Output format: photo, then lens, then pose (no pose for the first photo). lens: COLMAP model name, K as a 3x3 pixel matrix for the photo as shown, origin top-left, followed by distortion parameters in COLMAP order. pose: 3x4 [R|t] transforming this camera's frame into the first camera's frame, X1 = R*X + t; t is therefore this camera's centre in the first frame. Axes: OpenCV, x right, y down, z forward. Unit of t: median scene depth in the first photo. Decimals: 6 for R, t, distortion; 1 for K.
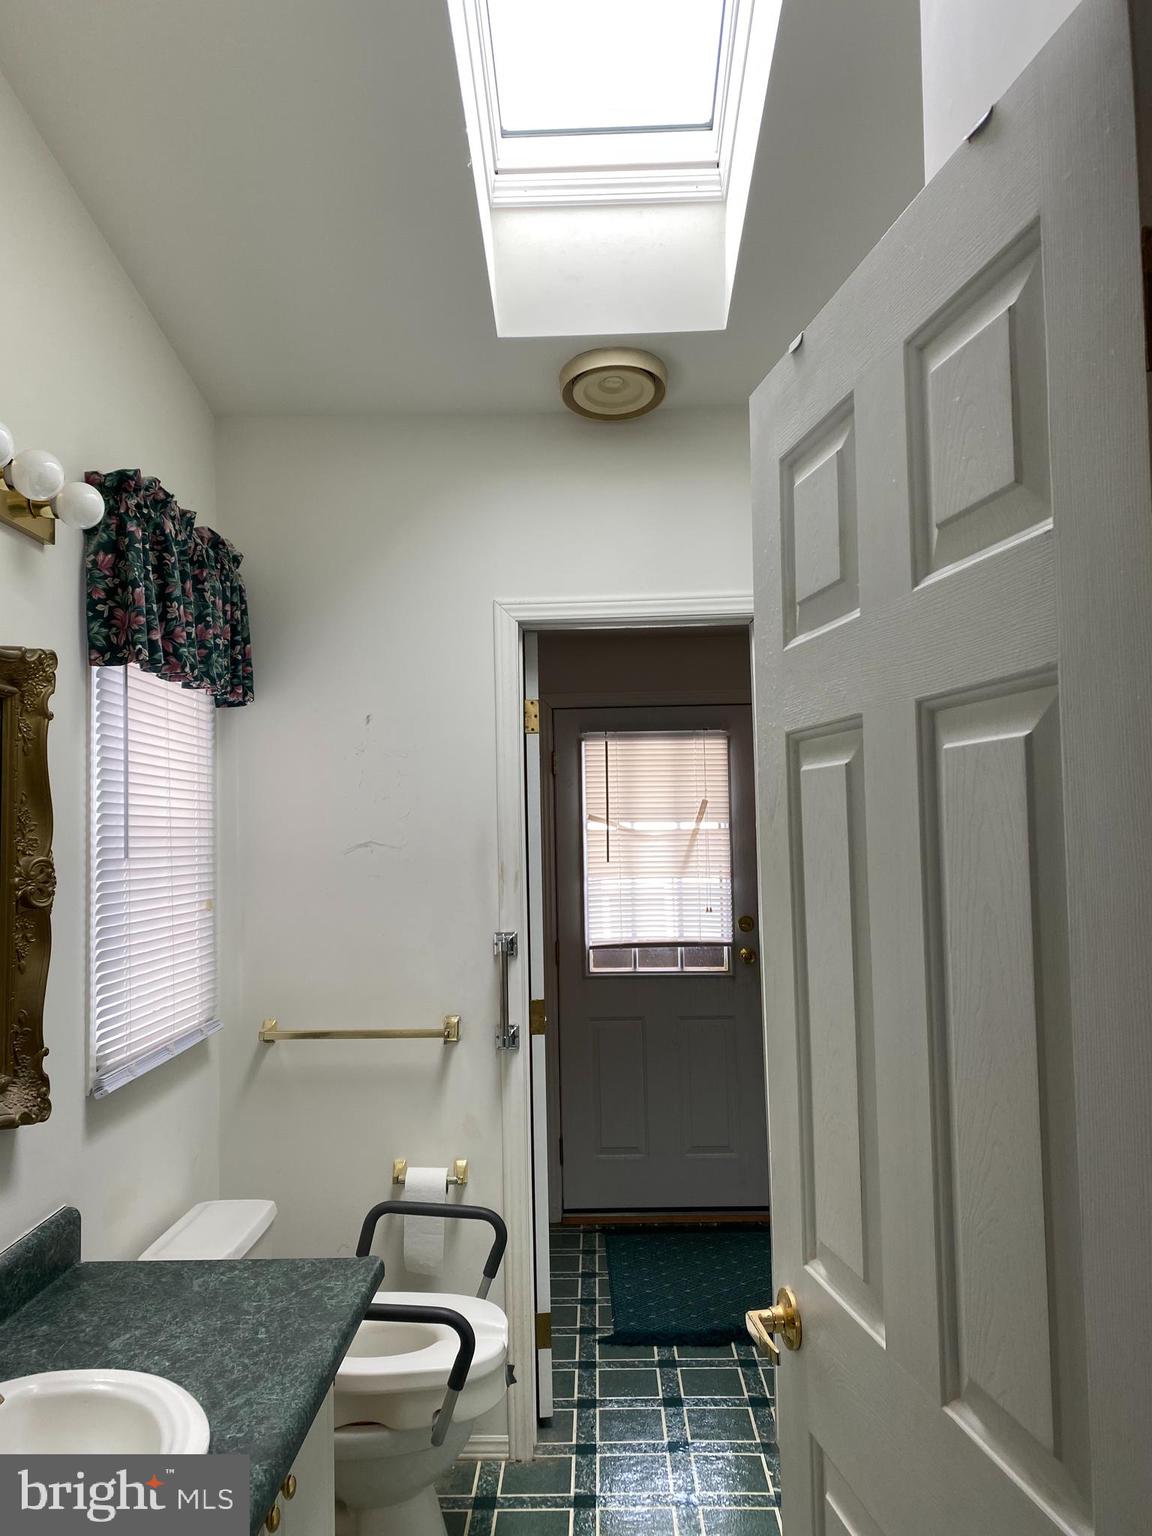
lens RADIAL K [[1183.8, 0, 576.6], [0, 1183.8, 768.9], [0, 0, 1]] dist [0.020949, -0.012850]
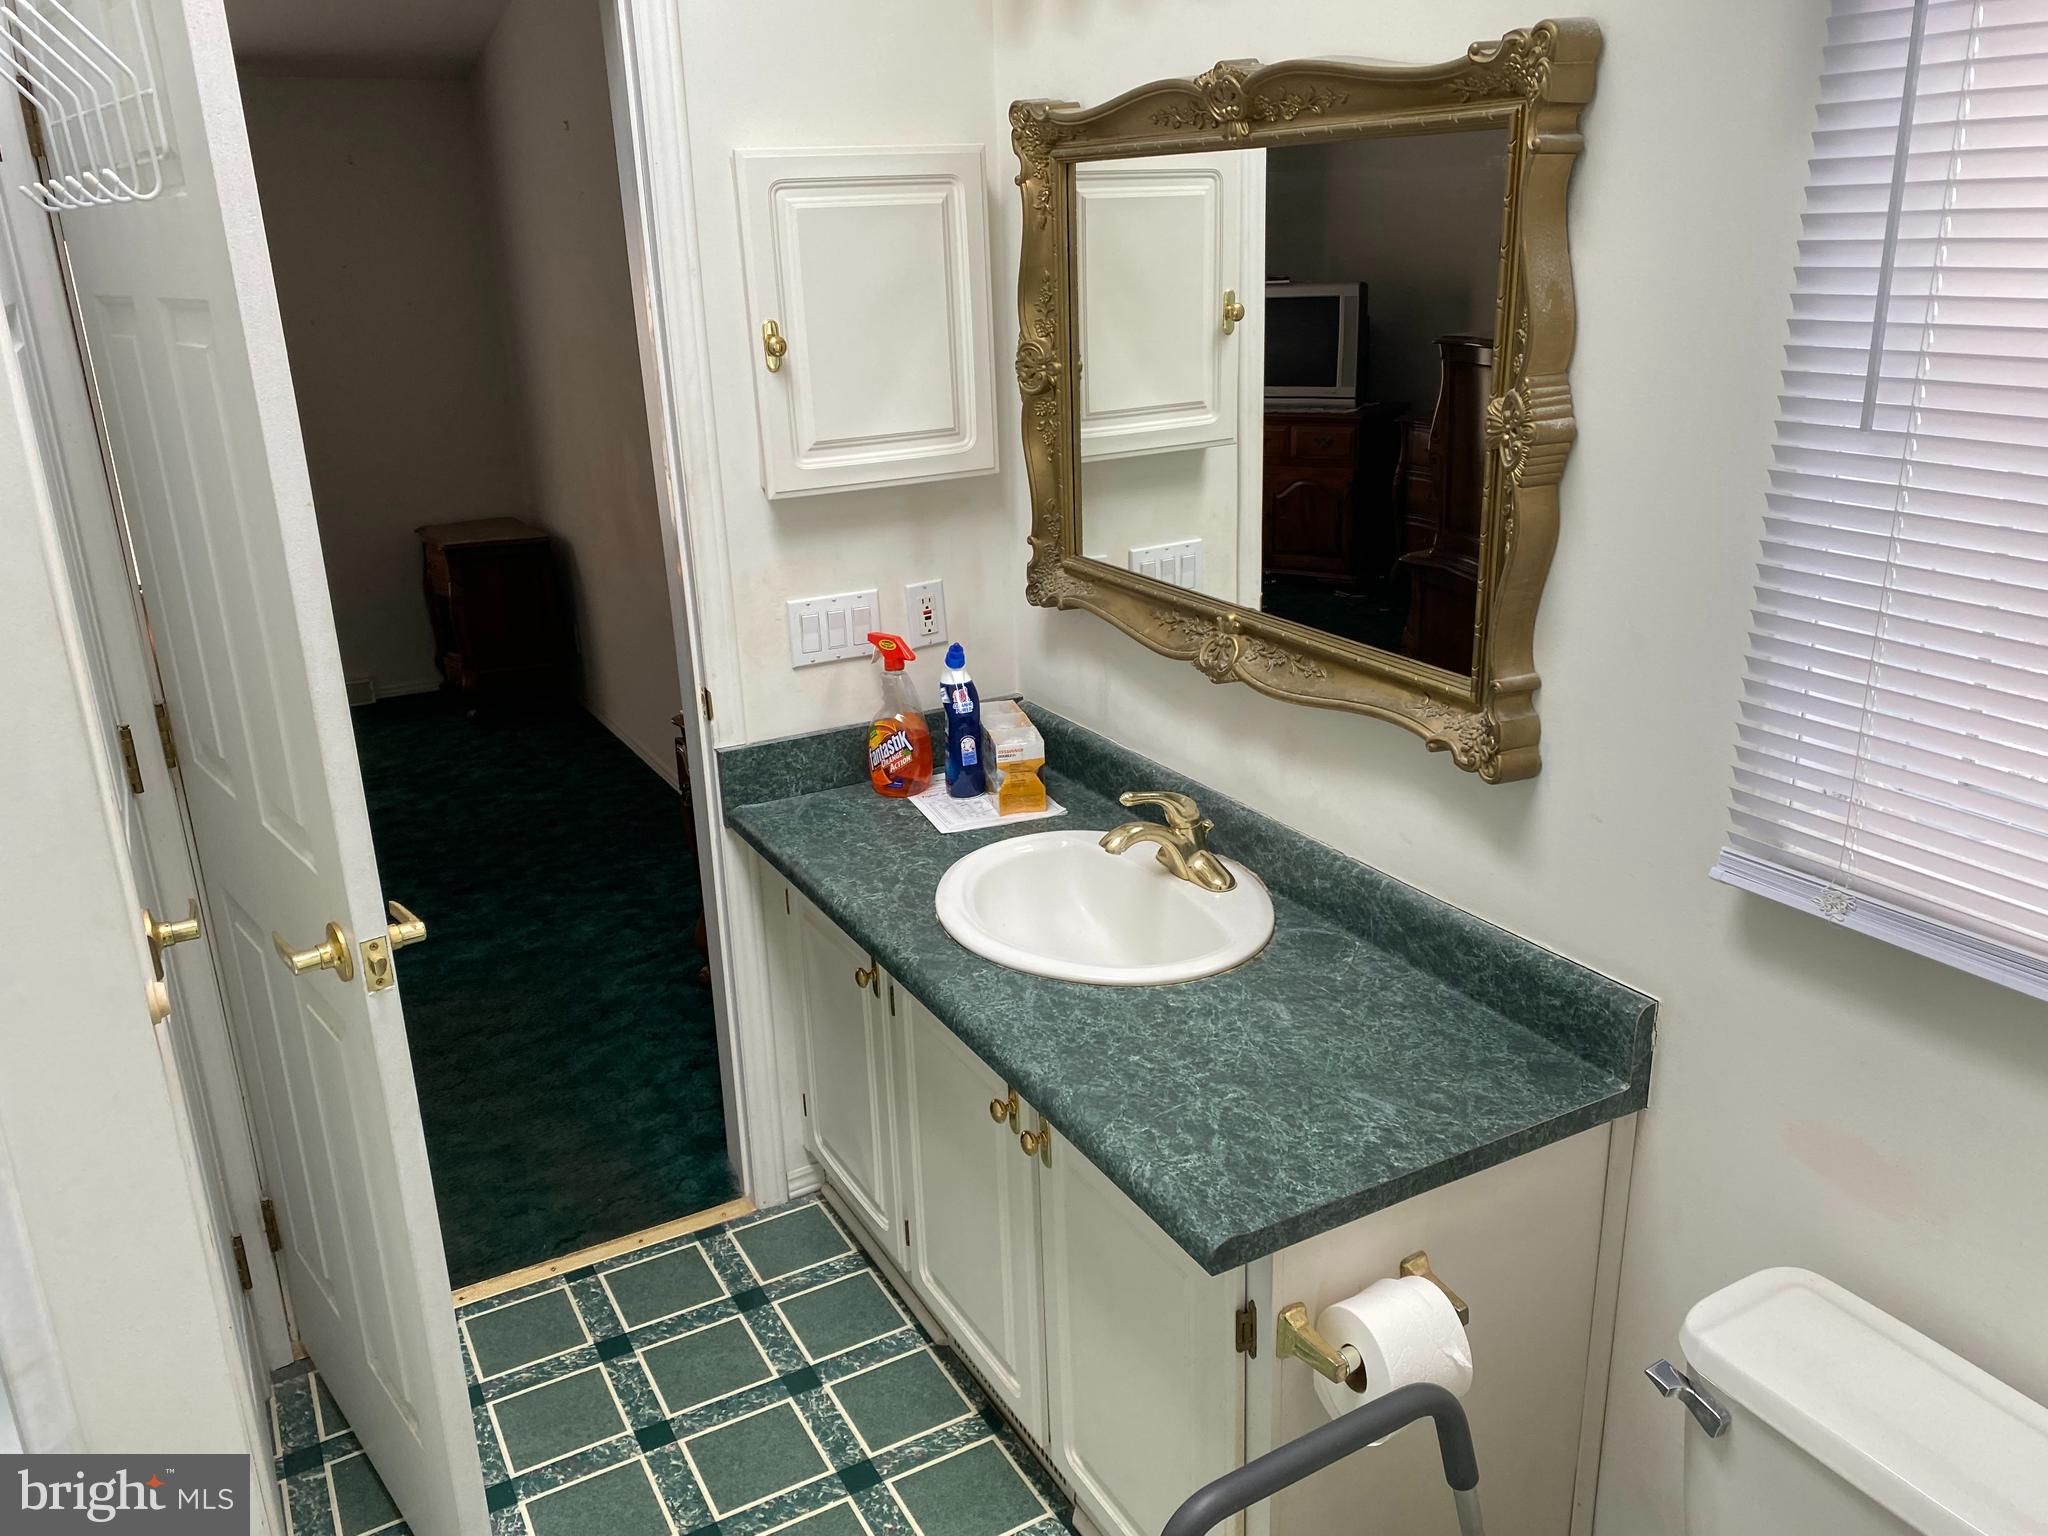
lens RADIAL K [[1578.4, 0, 1026.9], [0, 1578.4, 764.2], [0, 0, 1]] dist [0.020949, -0.012850]
pose [[-0.866126, 0.196966, -0.459379, 0.194837], [0.066696, 0.956406, 0.284324, 0.009430], [0.495355, 0.215622, -0.841505, 1.588945]]
